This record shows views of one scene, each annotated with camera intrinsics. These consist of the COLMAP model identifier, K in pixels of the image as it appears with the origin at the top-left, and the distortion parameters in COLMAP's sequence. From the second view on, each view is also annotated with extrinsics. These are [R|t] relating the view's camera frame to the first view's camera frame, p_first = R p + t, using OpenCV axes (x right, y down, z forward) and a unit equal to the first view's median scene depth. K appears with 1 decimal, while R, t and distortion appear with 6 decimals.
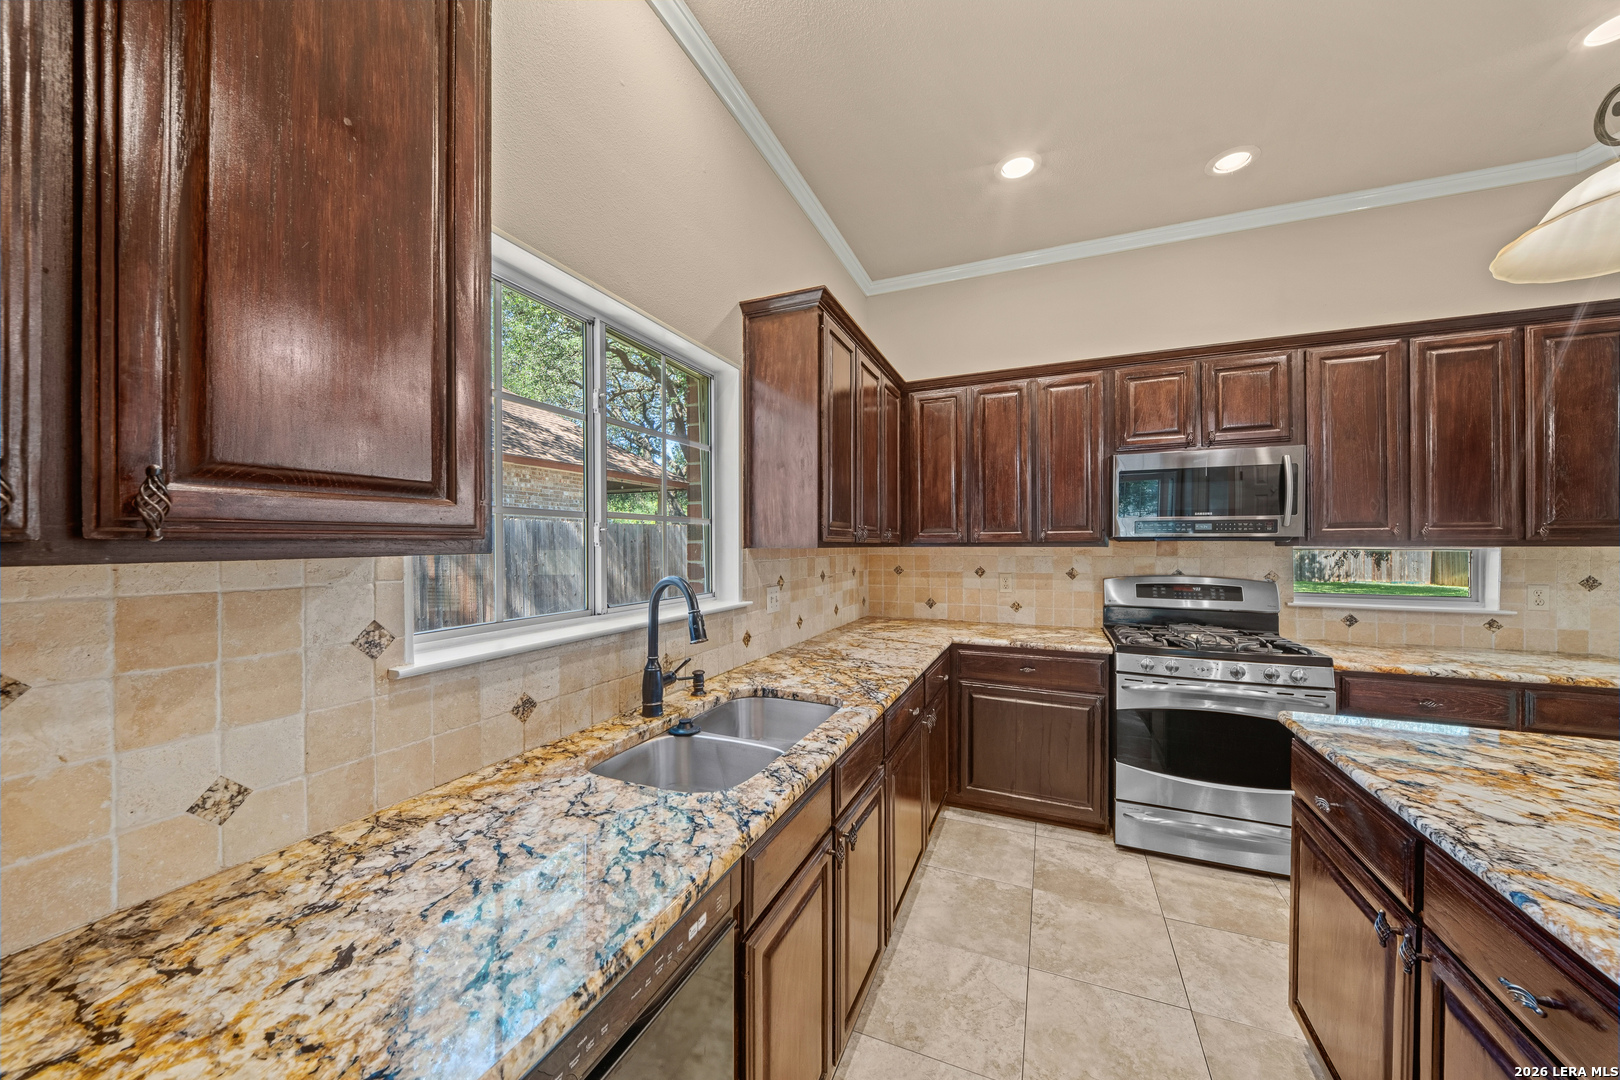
lens RADIAL K [[562.4, 0, 809.6], [0, 562.4, 541.8], [0, 0, 1]] dist [-0.000673, -0.000028]
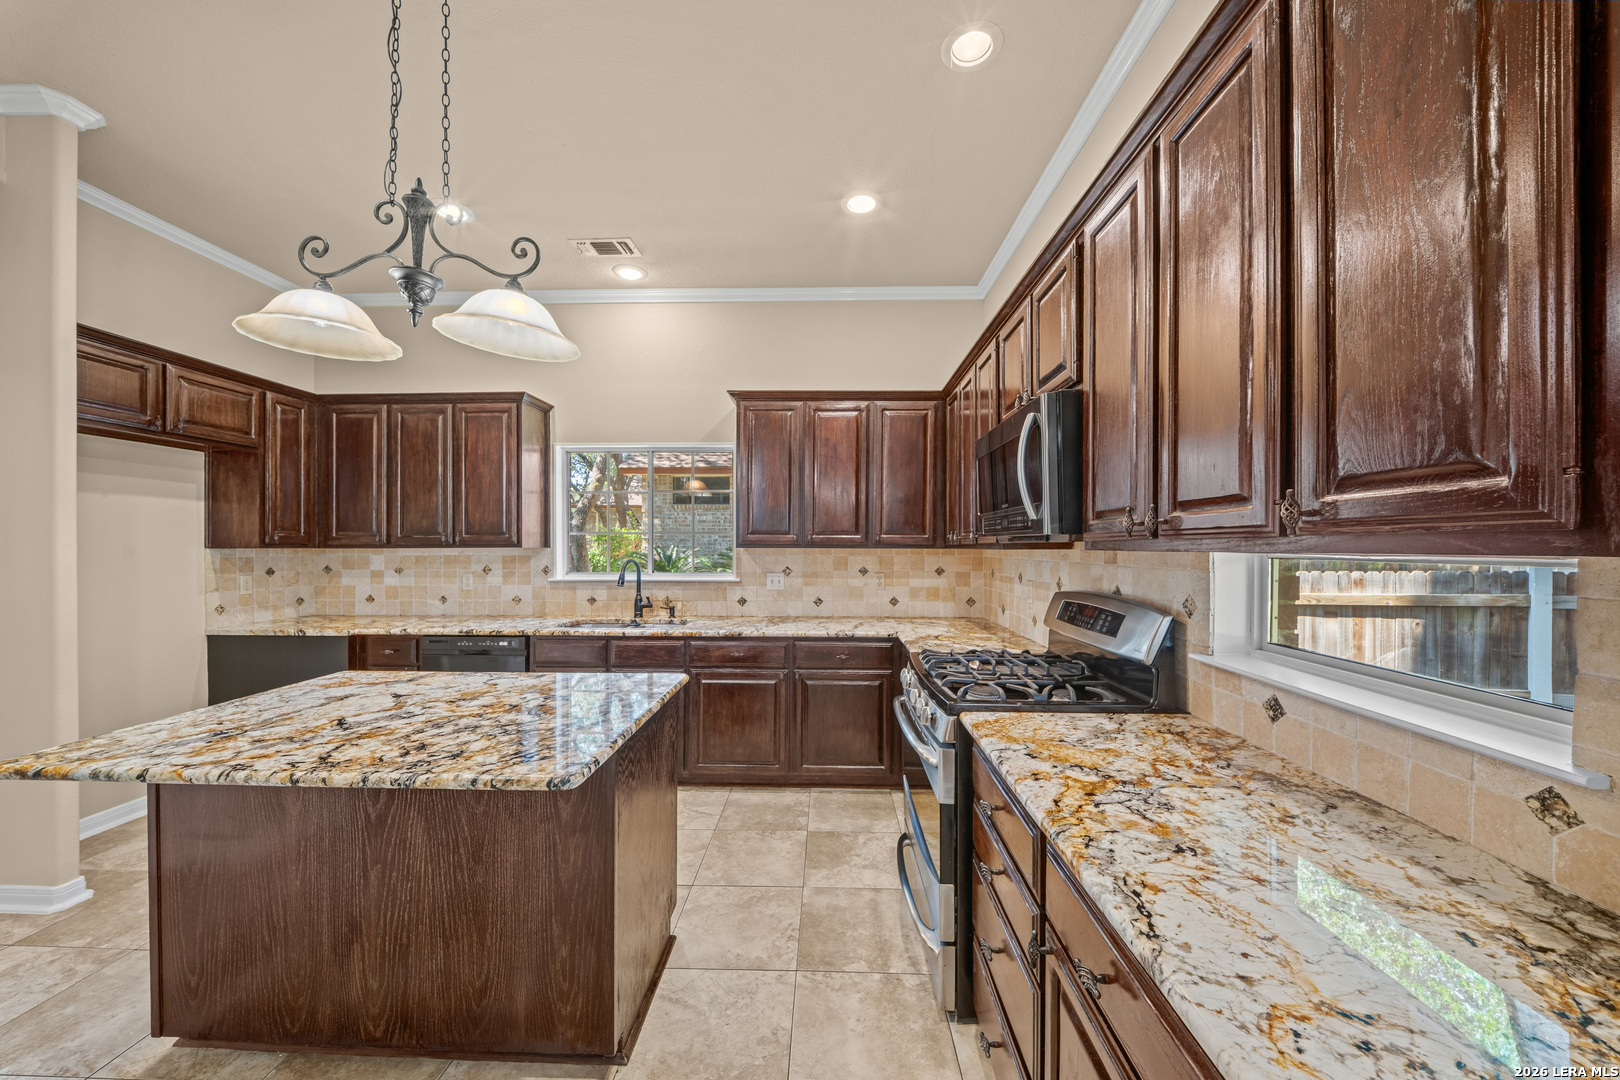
lens RADIAL K [[562.4, 0, 811.8], [0, 562.4, 543.6], [0, 0, 1]] dist [-0.000673, -0.000028]
pose [[0.363056, -0.003561, -0.931760, 1.842572], [0.002745, 0.999992, -0.002752, 0.004330], [0.931763, -0.001558, 0.363063, 0.693237]]
